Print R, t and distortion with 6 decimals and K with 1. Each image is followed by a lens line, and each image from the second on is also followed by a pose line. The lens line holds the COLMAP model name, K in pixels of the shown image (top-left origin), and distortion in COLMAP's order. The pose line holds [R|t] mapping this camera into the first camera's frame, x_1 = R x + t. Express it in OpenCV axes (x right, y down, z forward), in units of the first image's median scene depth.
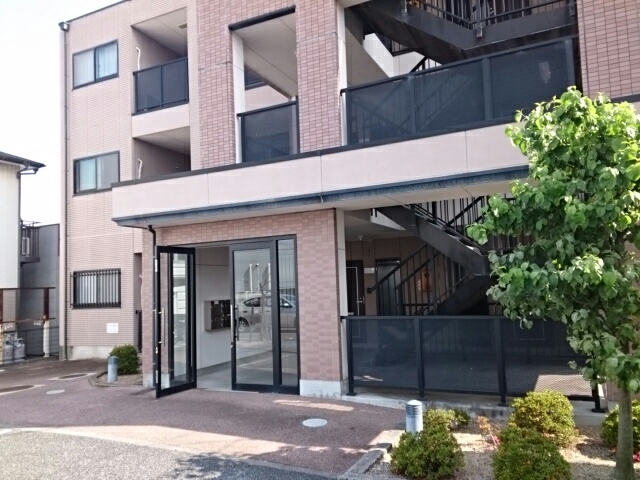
lens RADIAL K [[510.3, 0, 319.5], [0, 510.3, 241.2], [0, 0, 1]] dist [-0.000342, -0.001121]
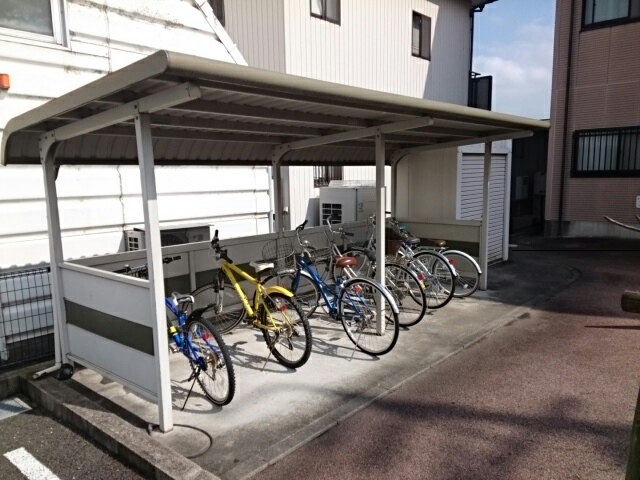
lens RADIAL K [[510.3, 0, 320.2], [0, 510.3, 242.0], [0, 0, 1]] dist [-0.000342, -0.001121]
pose [[0.966950, 0.050735, -0.249868, -0.667101], [0.008081, 0.973412, 0.228918, 0.043132], [0.254838, -0.223371, 0.940831, 0.098340]]
